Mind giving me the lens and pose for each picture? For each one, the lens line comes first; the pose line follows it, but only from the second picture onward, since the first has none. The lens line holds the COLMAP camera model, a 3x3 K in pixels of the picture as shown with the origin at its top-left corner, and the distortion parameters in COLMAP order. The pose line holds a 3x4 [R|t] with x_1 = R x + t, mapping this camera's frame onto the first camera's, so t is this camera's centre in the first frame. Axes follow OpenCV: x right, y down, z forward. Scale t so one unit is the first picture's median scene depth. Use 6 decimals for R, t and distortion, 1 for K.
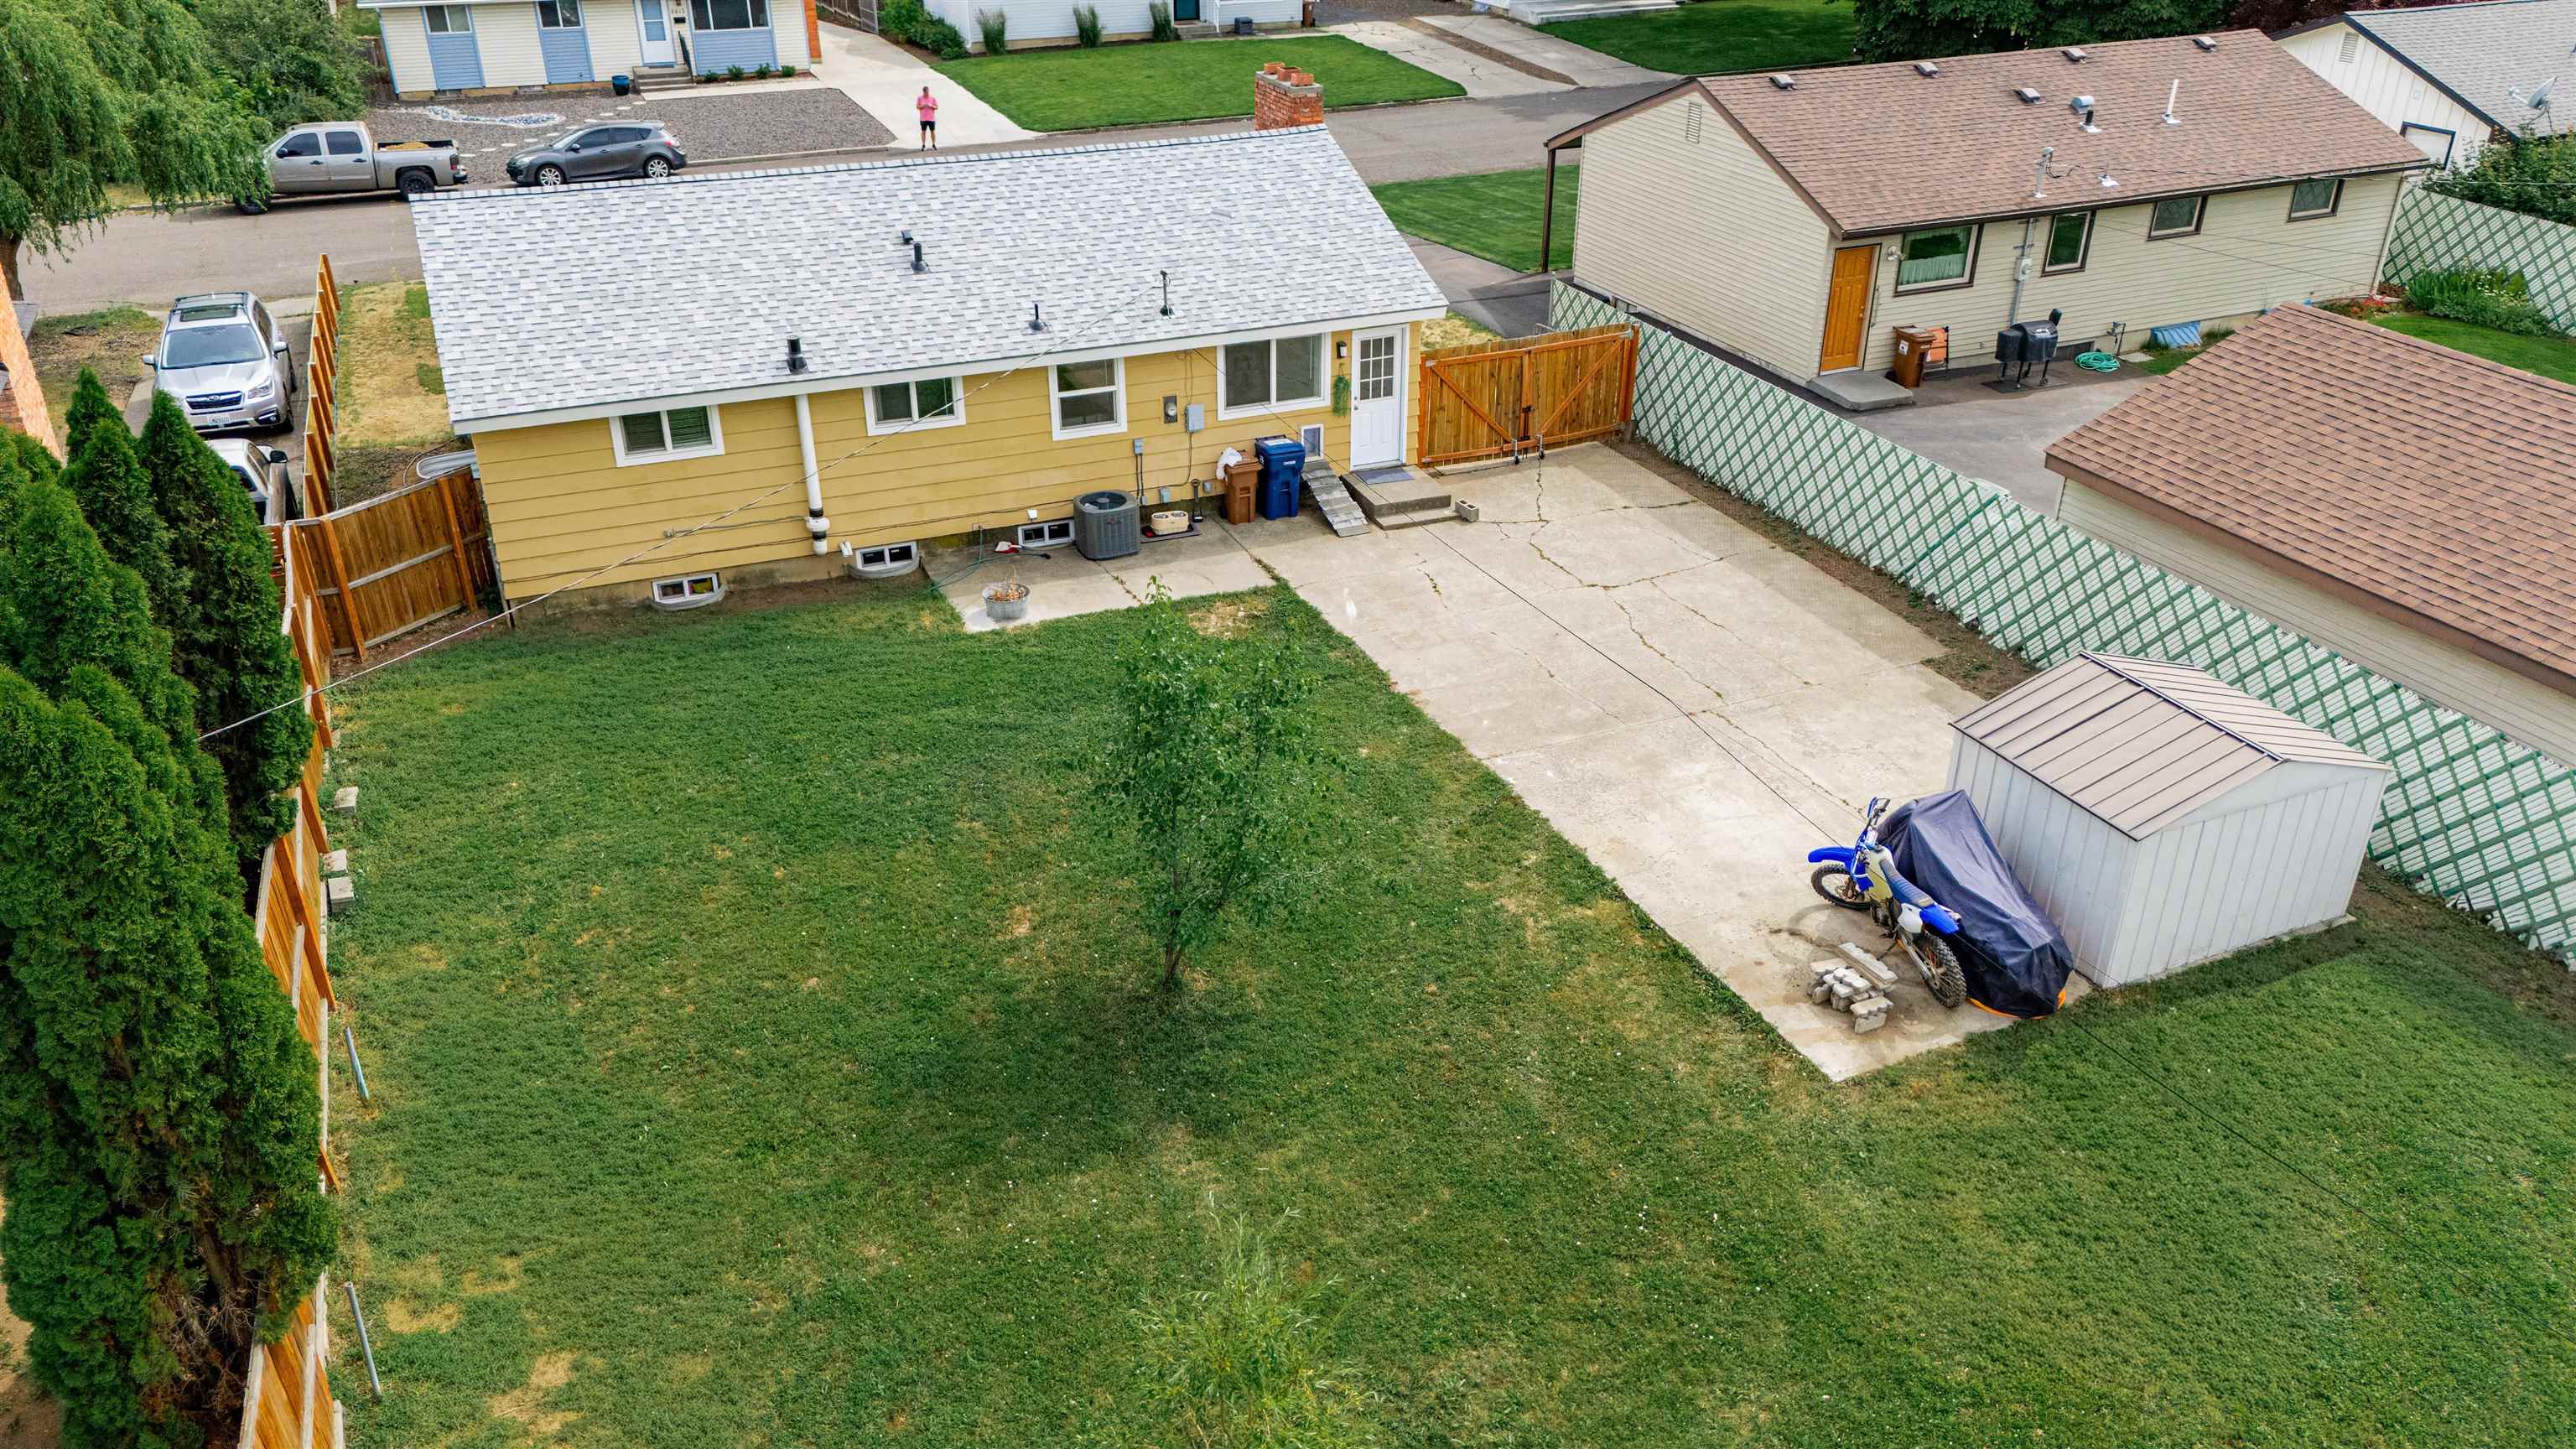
lens RADIAL K [[1900.2, 0, 1273.9], [0, 1900.2, 734.9], [0, 0, 1]] dist [0.032287, -0.017635]
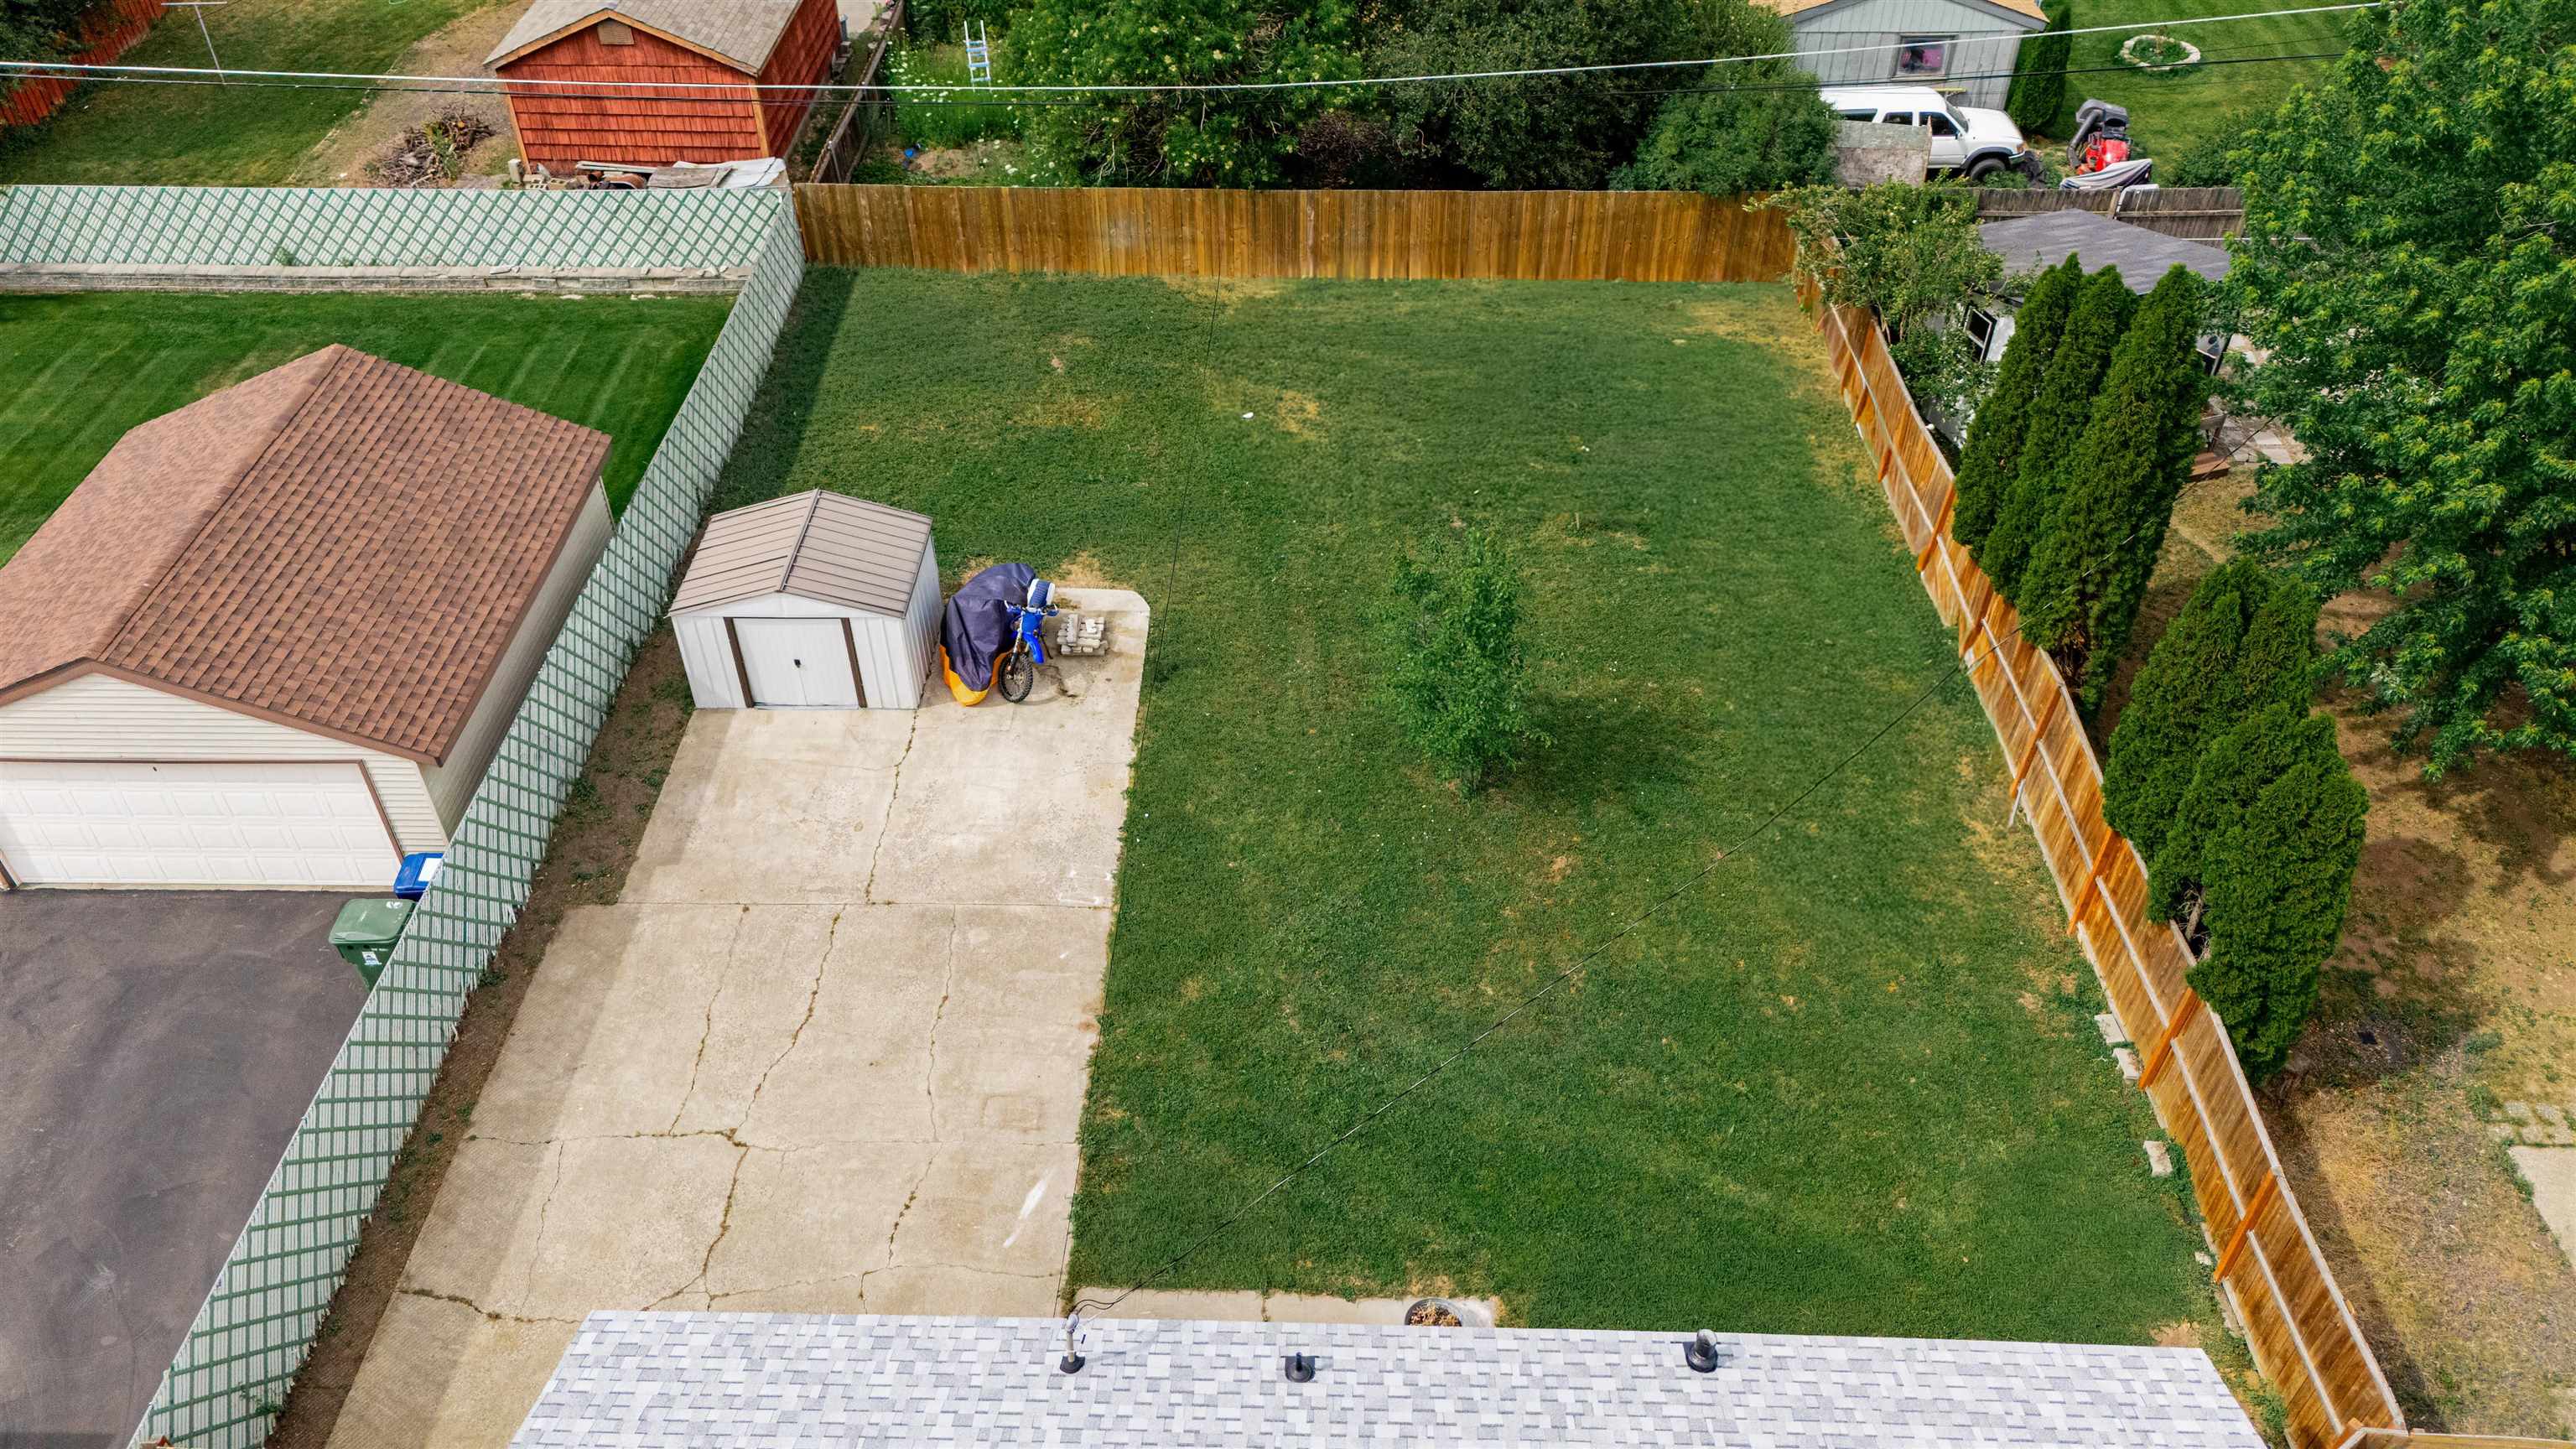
lens RADIAL K [[1900.2, 0, 1291.3], [0, 1900.2, 720.5], [0, 0, 1]] dist [0.032287, -0.017635]
pose [[-0.908354, -0.265614, 0.323020, -0.273998], [0.203108, 0.394993, 0.895951, -0.874394], [-0.365567, 0.879449, -0.304845, 1.054031]]
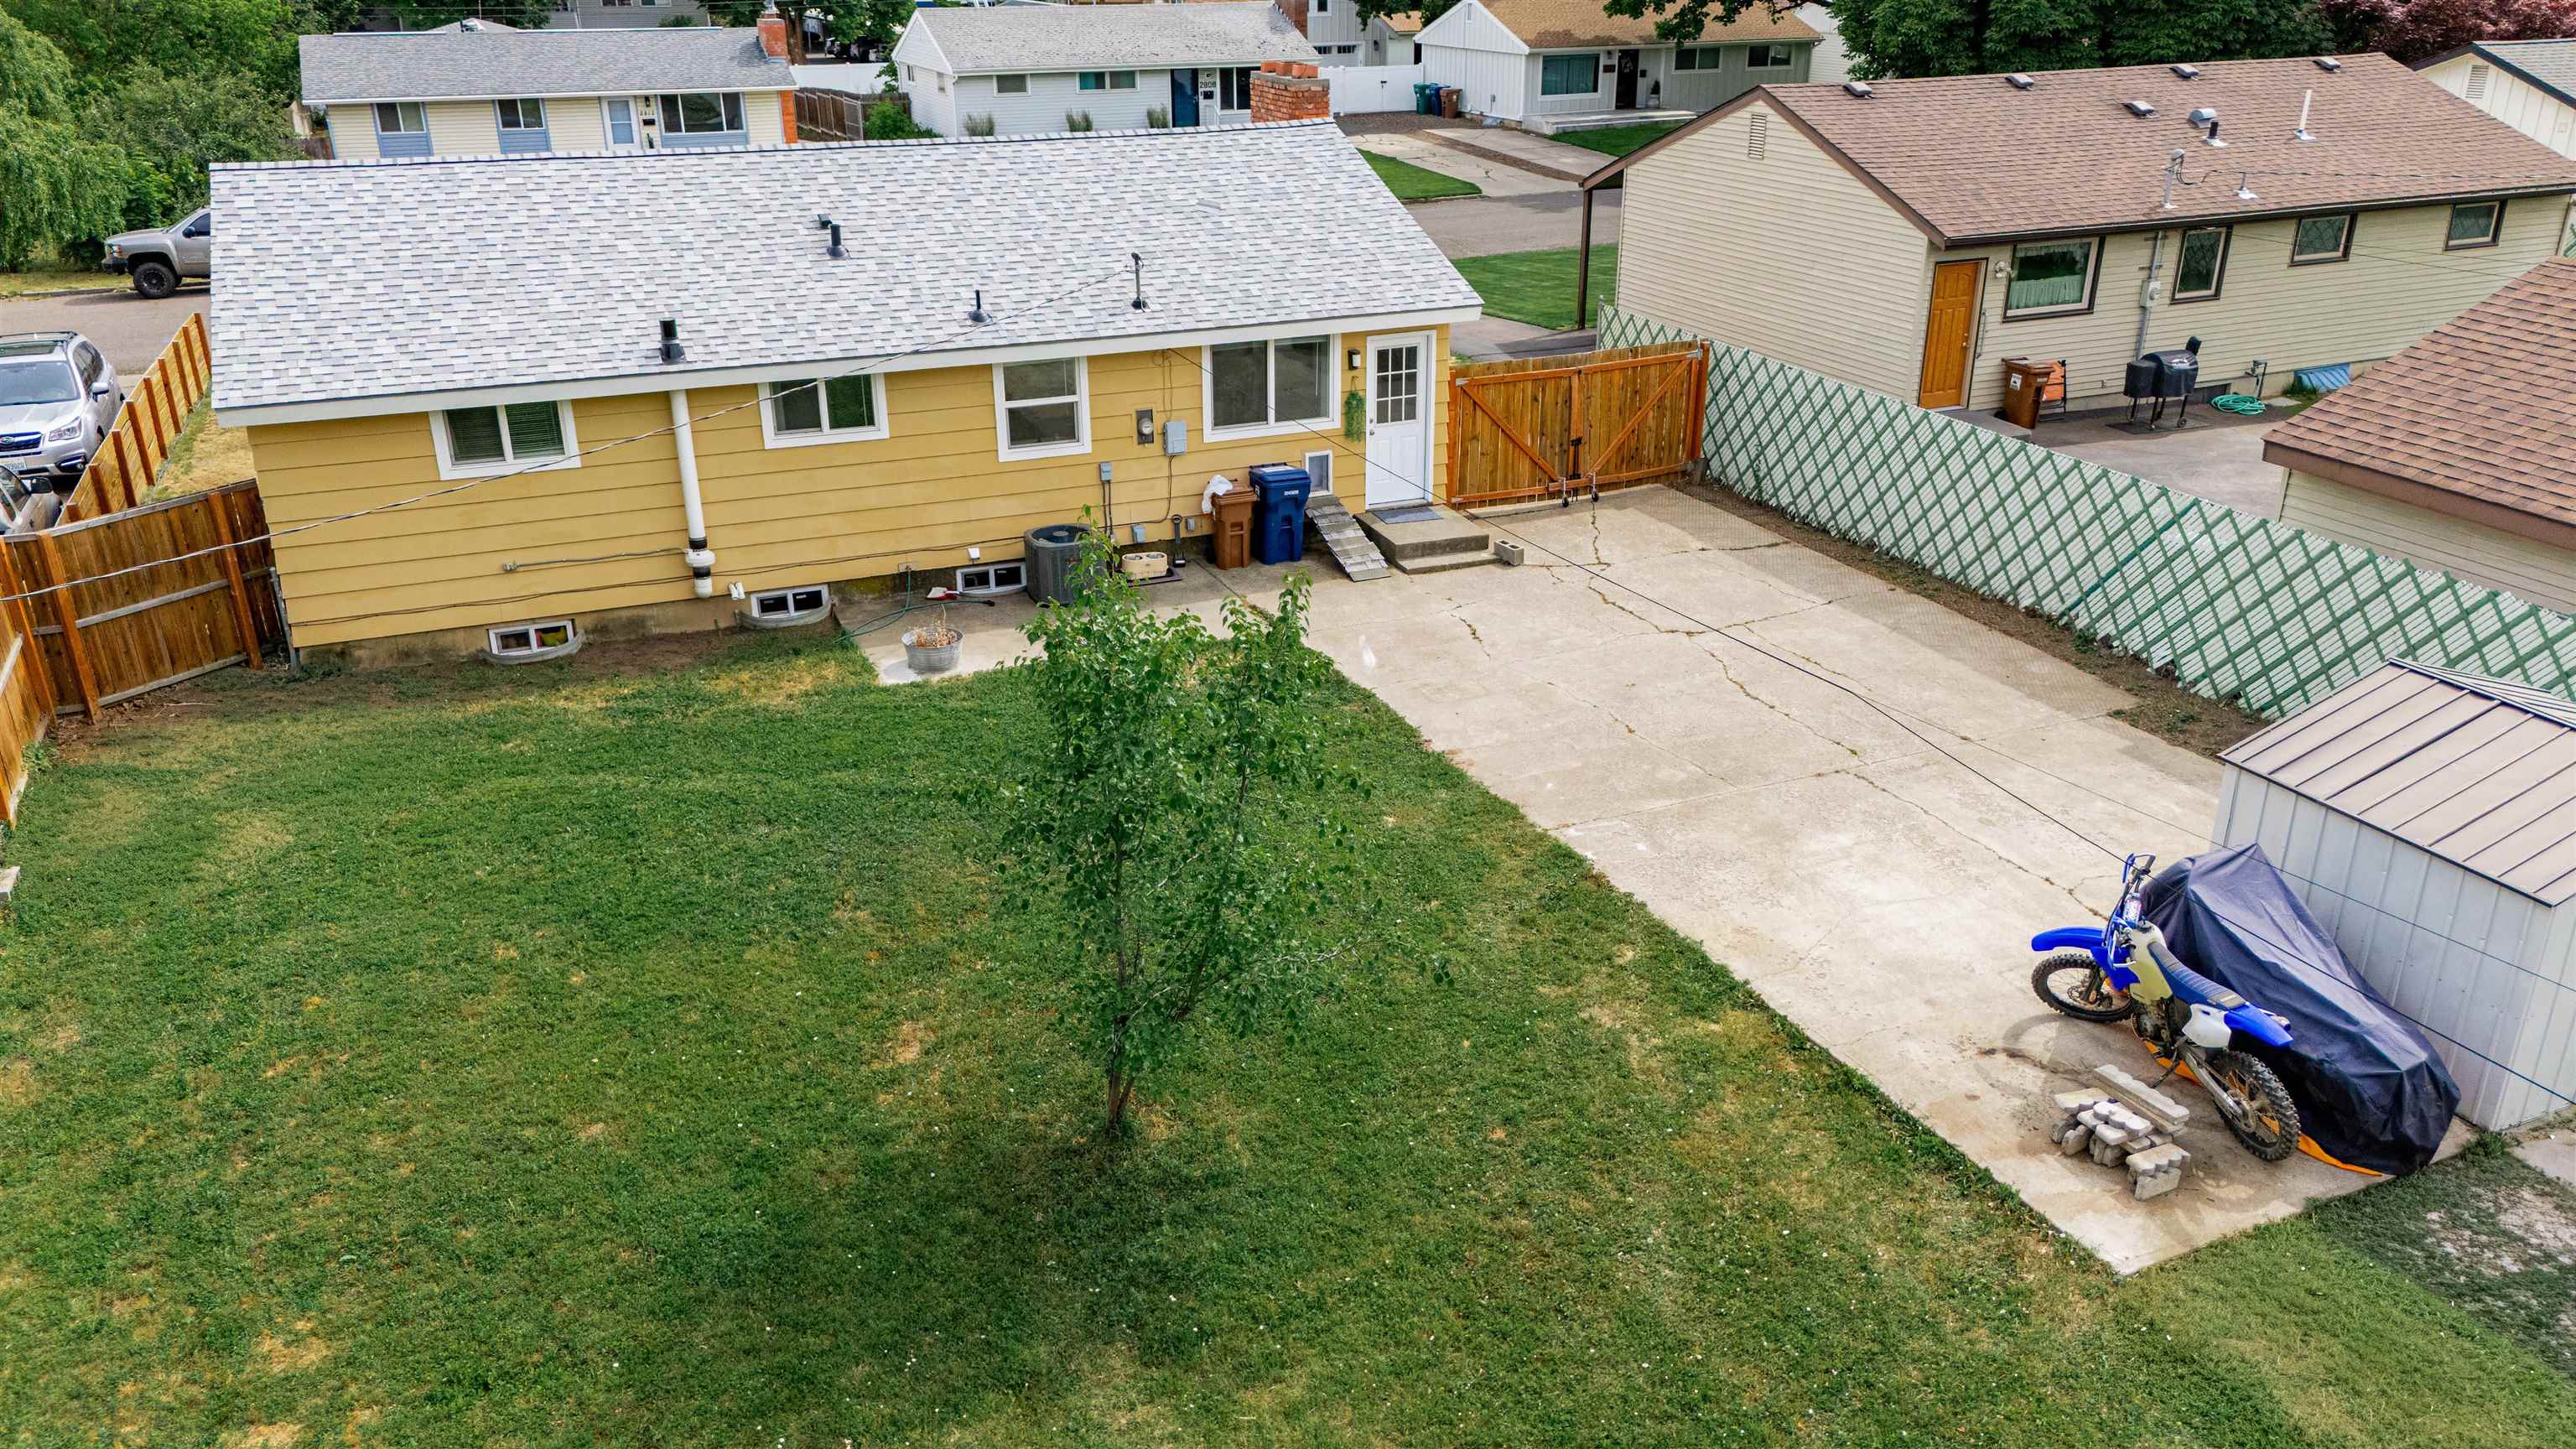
lens RADIAL K [[1900.2, 0, 1281.0], [0, 1900.2, 725.9], [0, 0, 1]] dist [0.032287, -0.017635]
pose [[0.999994, -0.003546, -0.000553, 0.004343], [0.003478, 0.995465, -0.095067, 0.037649], [0.000888, 0.095065, 0.995471, 0.221172]]
